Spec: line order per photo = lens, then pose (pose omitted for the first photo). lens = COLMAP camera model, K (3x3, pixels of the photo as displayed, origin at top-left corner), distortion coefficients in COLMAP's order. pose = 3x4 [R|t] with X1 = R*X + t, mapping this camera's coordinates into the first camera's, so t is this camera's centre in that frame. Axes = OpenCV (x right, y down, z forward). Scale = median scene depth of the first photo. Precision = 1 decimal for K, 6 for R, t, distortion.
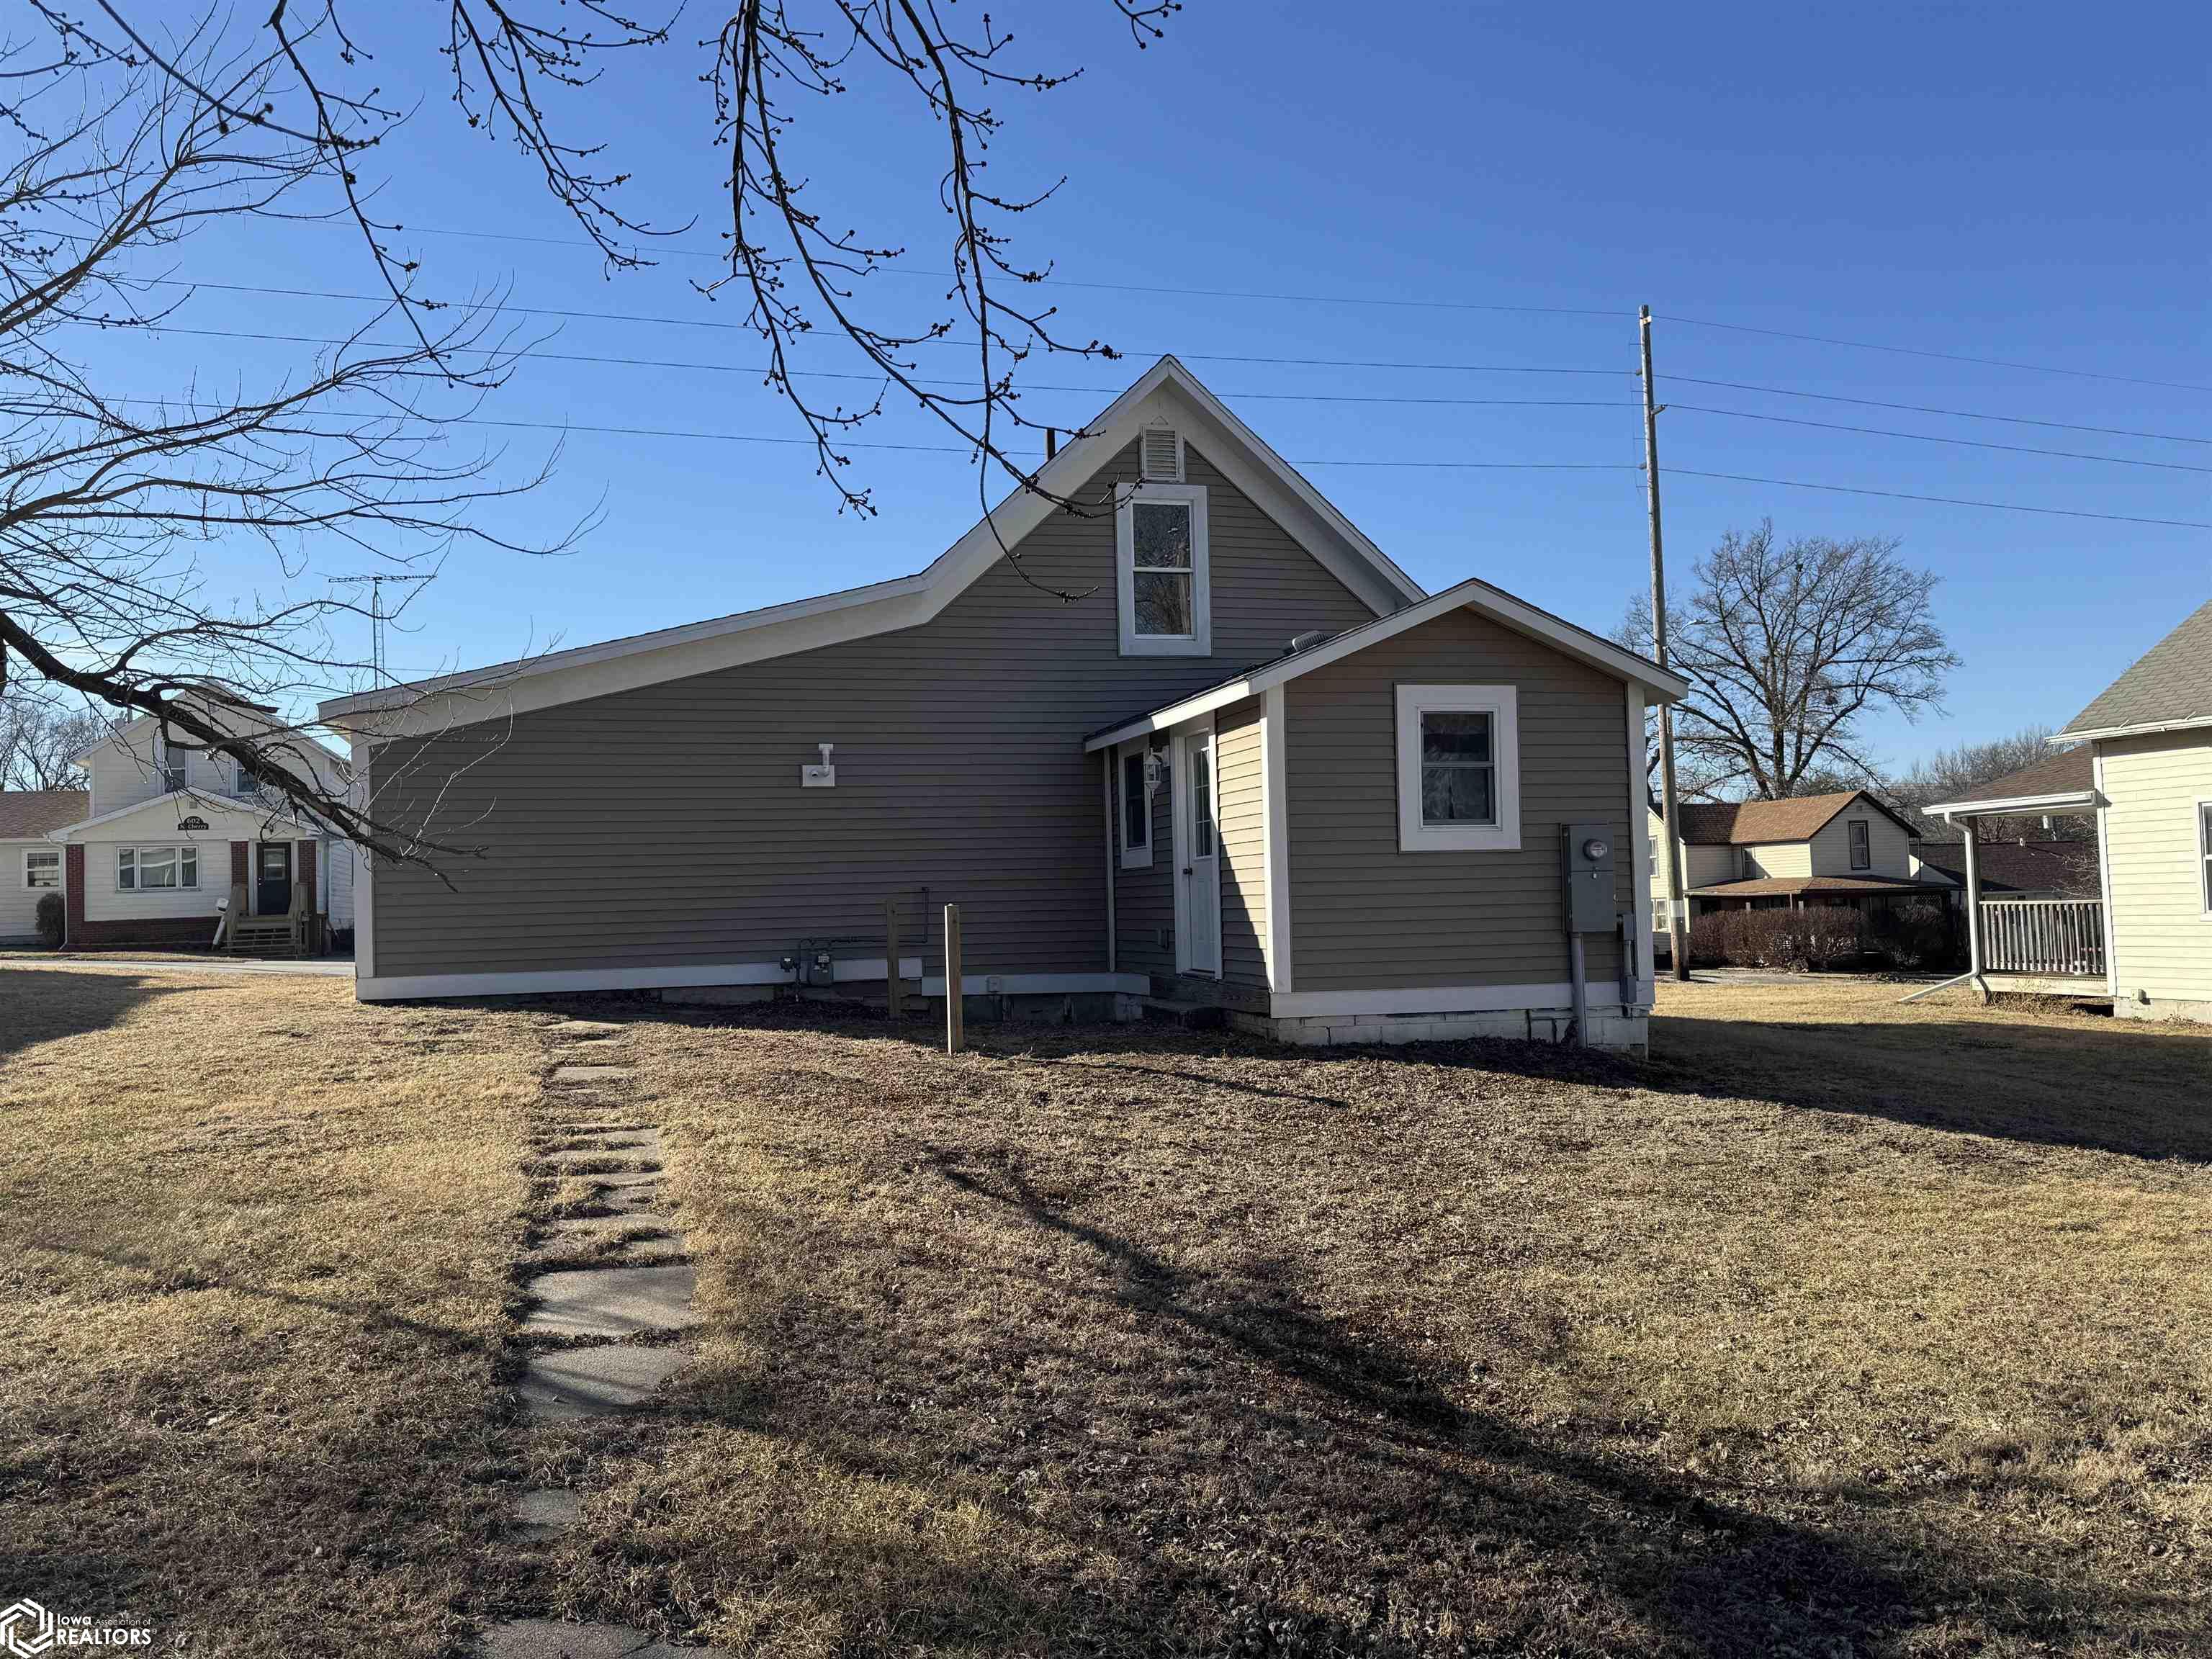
lens RADIAL K [[1641.1, 0, 1106.0], [0, 1641.1, 829.5], [0, 0, 1]] dist [0.126004, -0.185096]
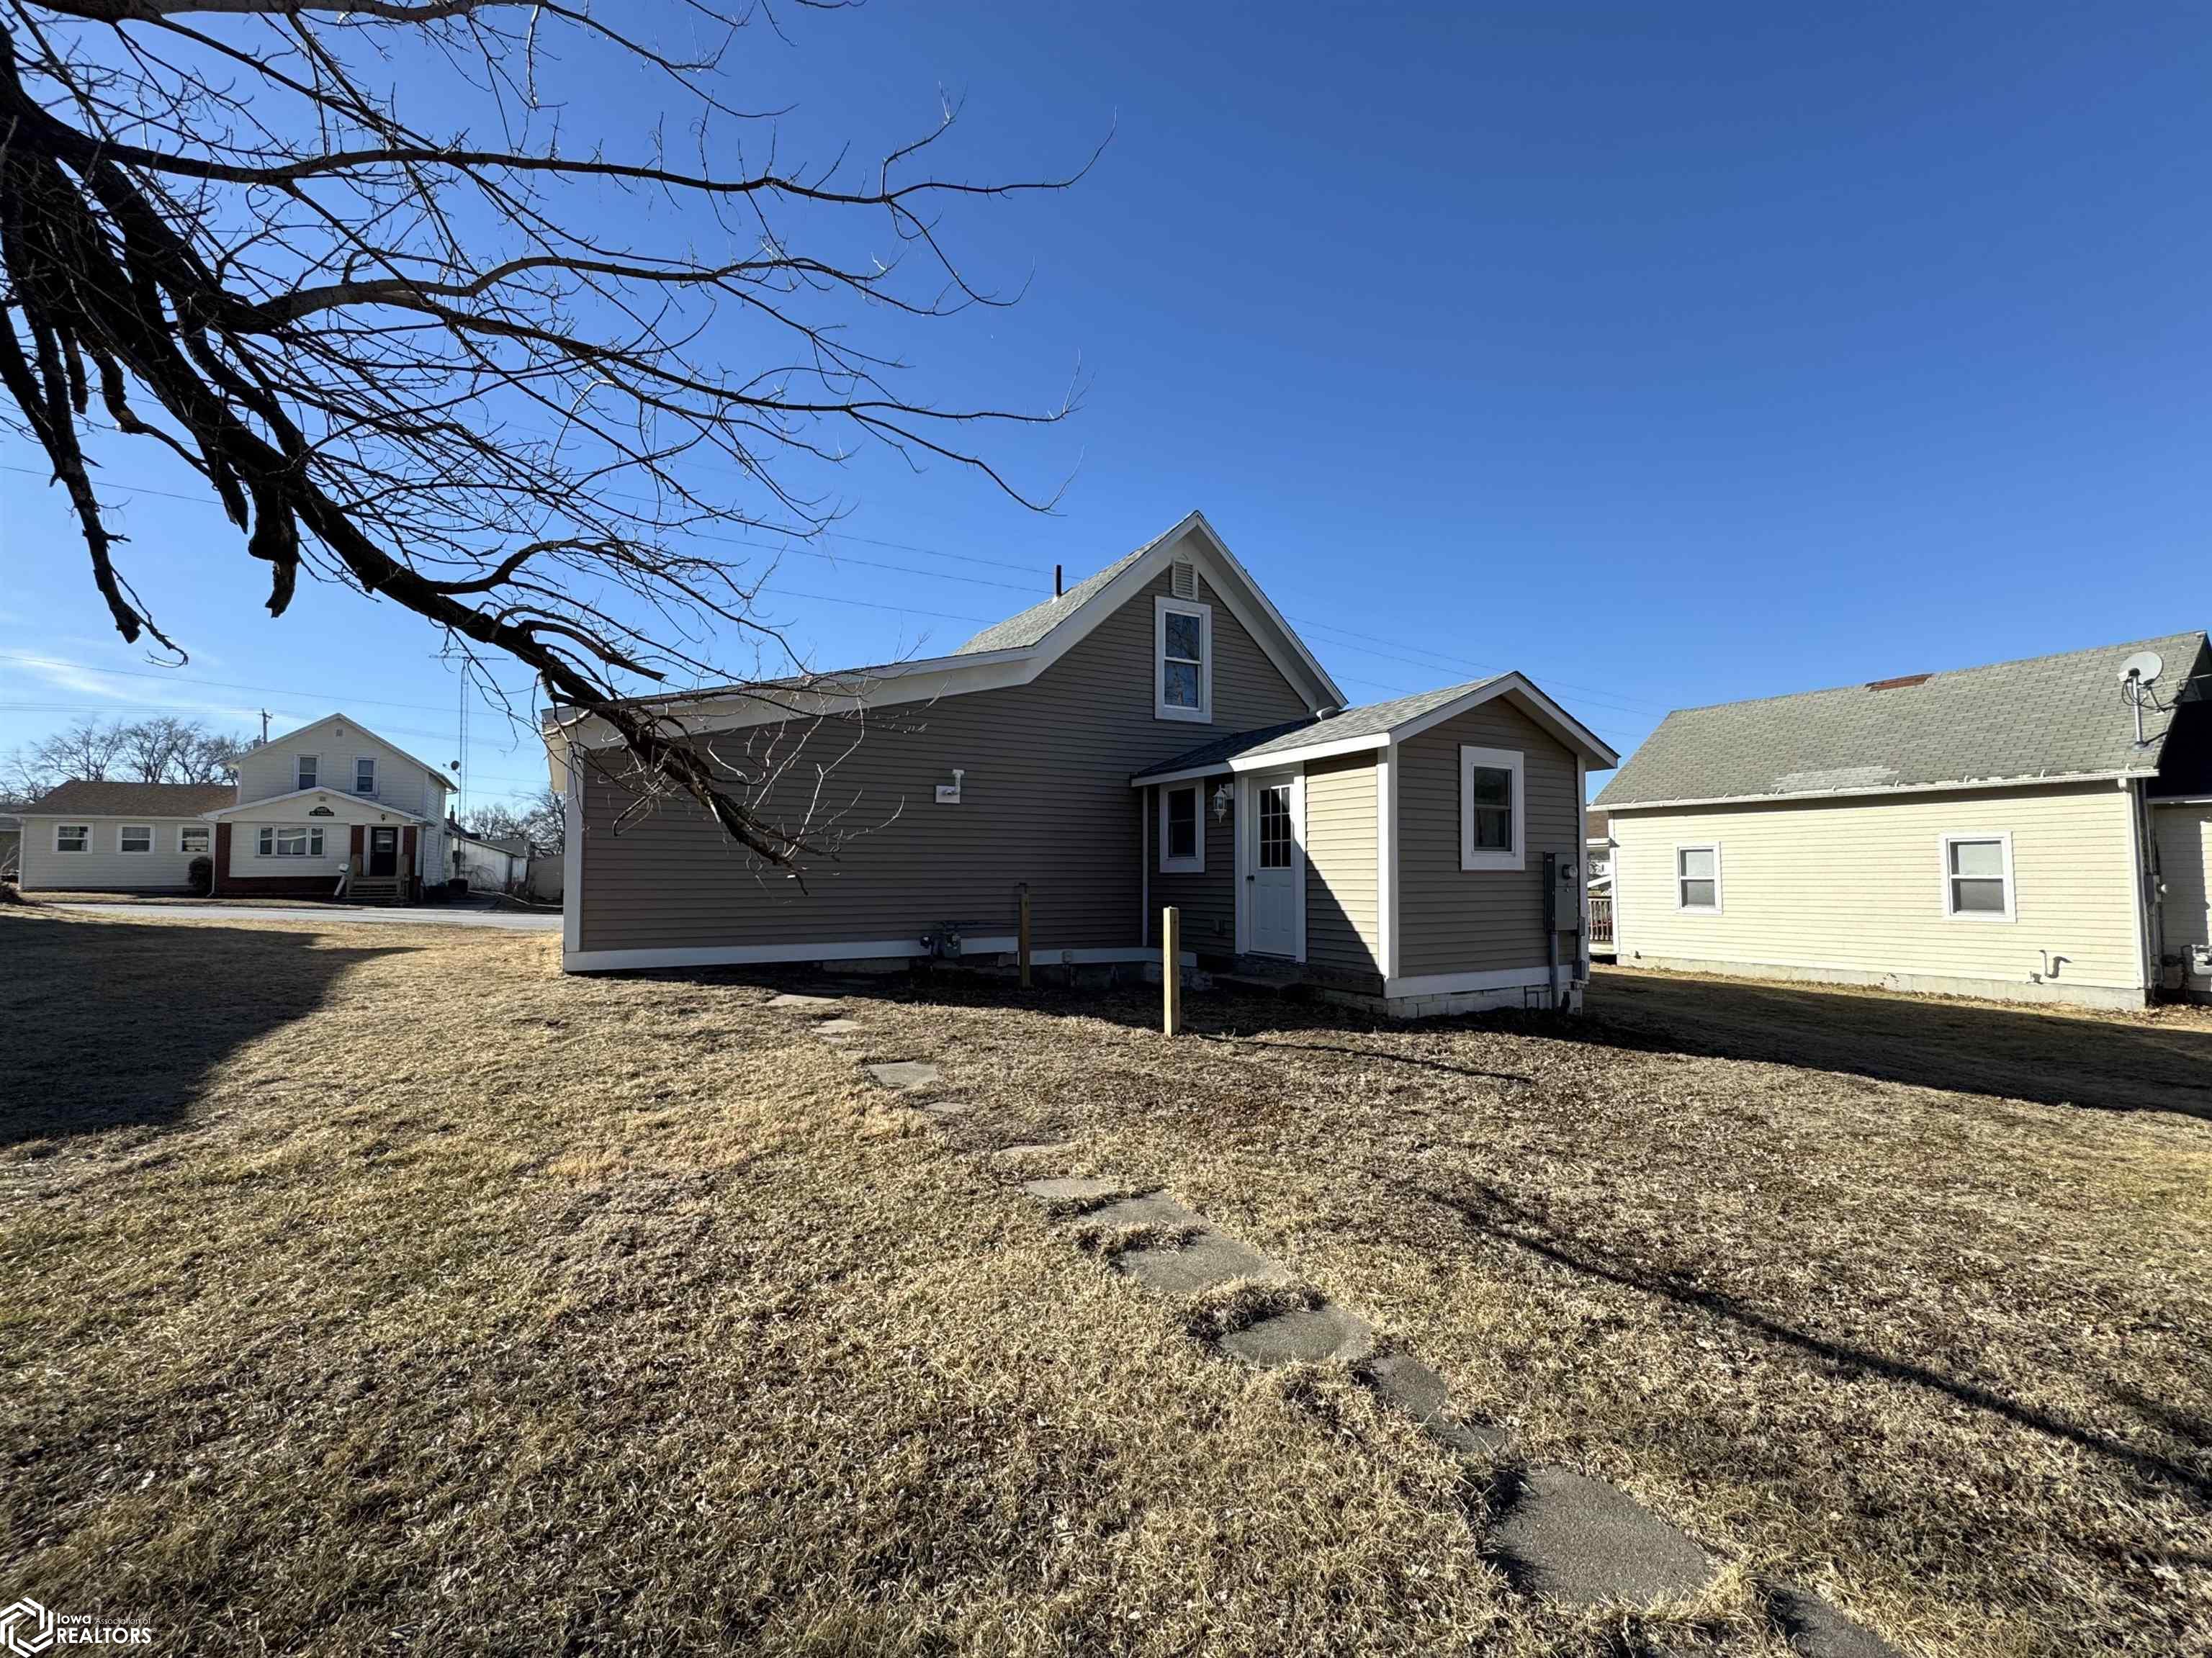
lens RADIAL K [[883.6, 0, 1106.5], [0, 883.6, 827.5], [0, 0, 1]] dist [-0.002818, 0.000333]
pose [[0.970106, 0.038197, 0.239655, -0.219629], [-0.034800, 0.999225, -0.018390, 0.001629], [-0.240172, 0.009500, 0.970684, 0.301199]]
